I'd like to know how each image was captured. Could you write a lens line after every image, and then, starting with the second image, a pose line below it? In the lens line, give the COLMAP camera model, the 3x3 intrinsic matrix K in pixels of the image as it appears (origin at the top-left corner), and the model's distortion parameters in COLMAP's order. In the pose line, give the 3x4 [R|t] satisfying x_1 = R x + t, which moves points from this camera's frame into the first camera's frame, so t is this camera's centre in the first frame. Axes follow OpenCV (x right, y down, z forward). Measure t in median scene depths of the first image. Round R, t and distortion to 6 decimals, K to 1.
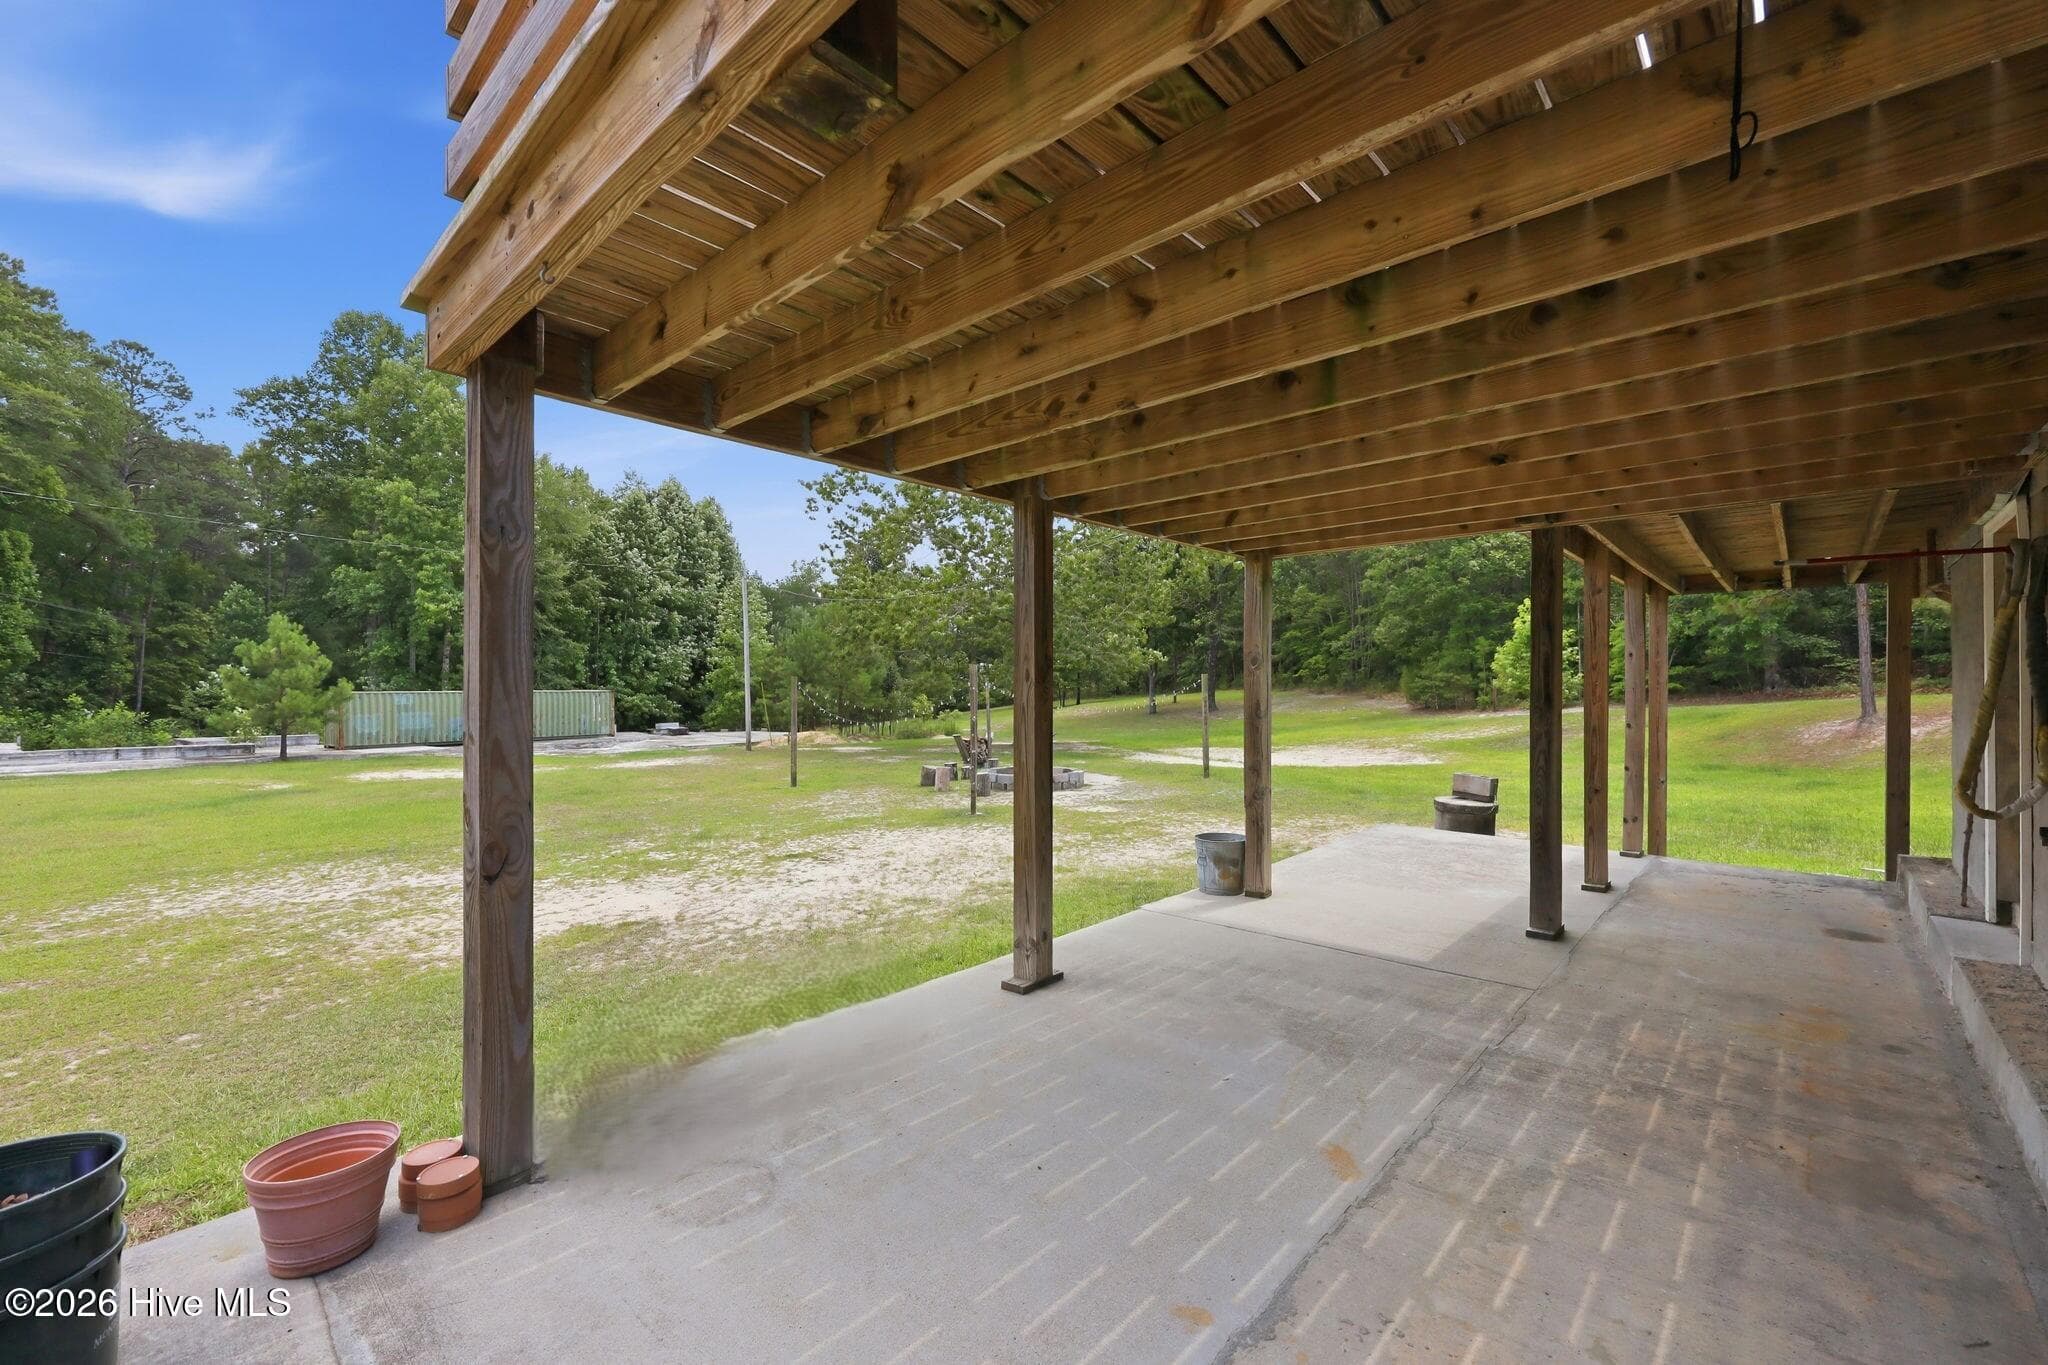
lens RADIAL K [[852.1, 0, 1023.8], [0, 852.1, 685.4], [0, 0, 1]] dist [0.002003, -0.000043]
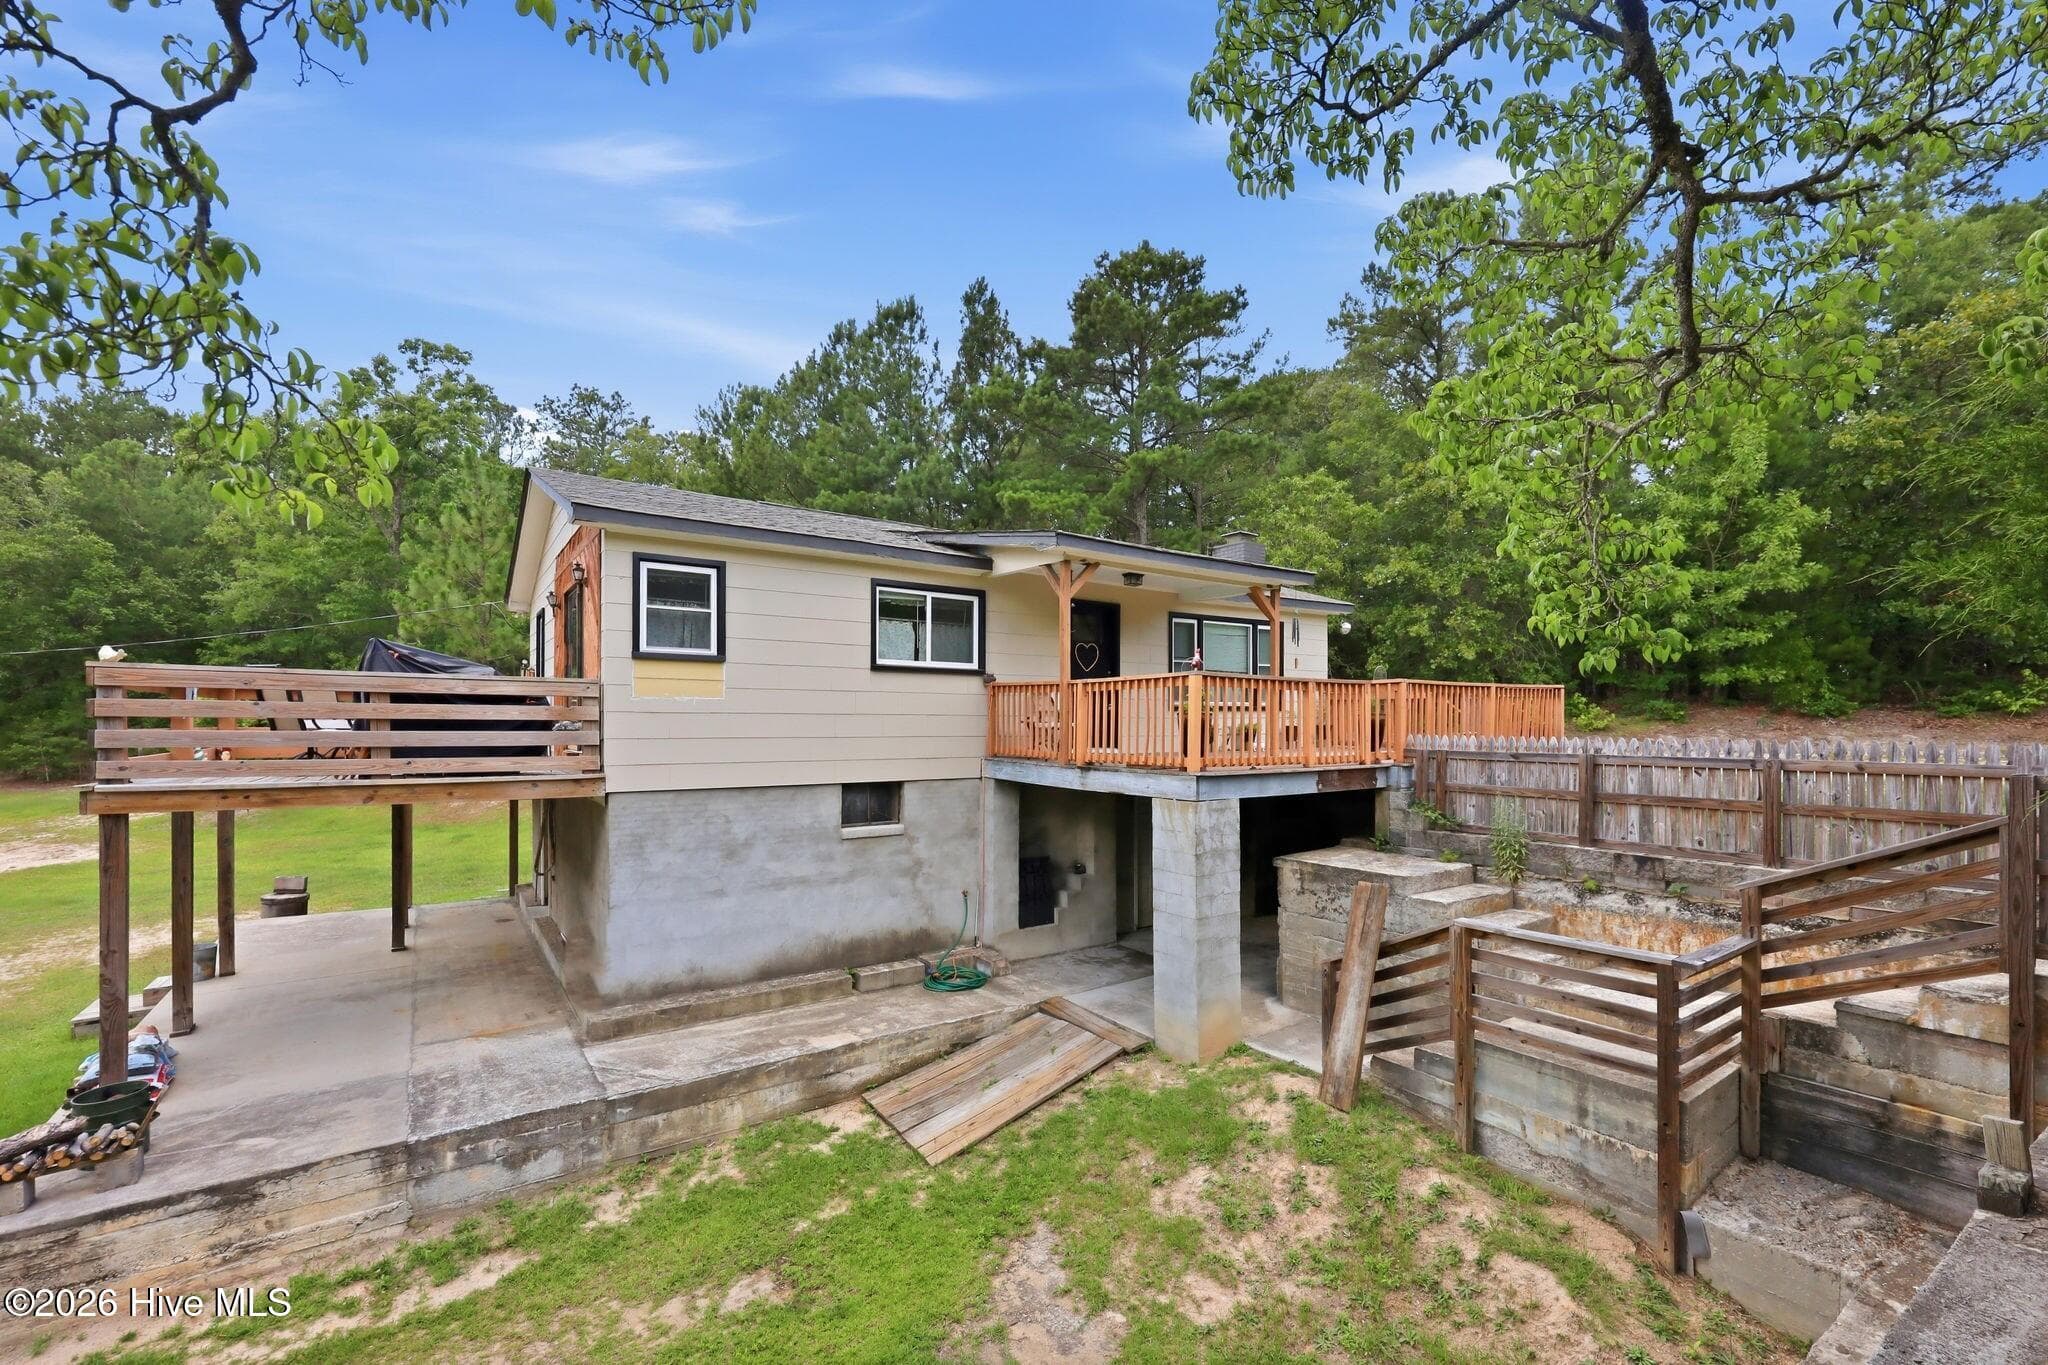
lens RADIAL K [[852.1, 0, 1019.2], [0, 852.1, 723.4], [0, 0, 1]] dist [0.002003, -0.000043]
pose [[0.223947, 0.001802, 0.974600, -0.776954], [-0.002350, 0.999996, -0.001309, -0.198636], [-0.974598, -0.001997, 0.223950, -0.714712]]
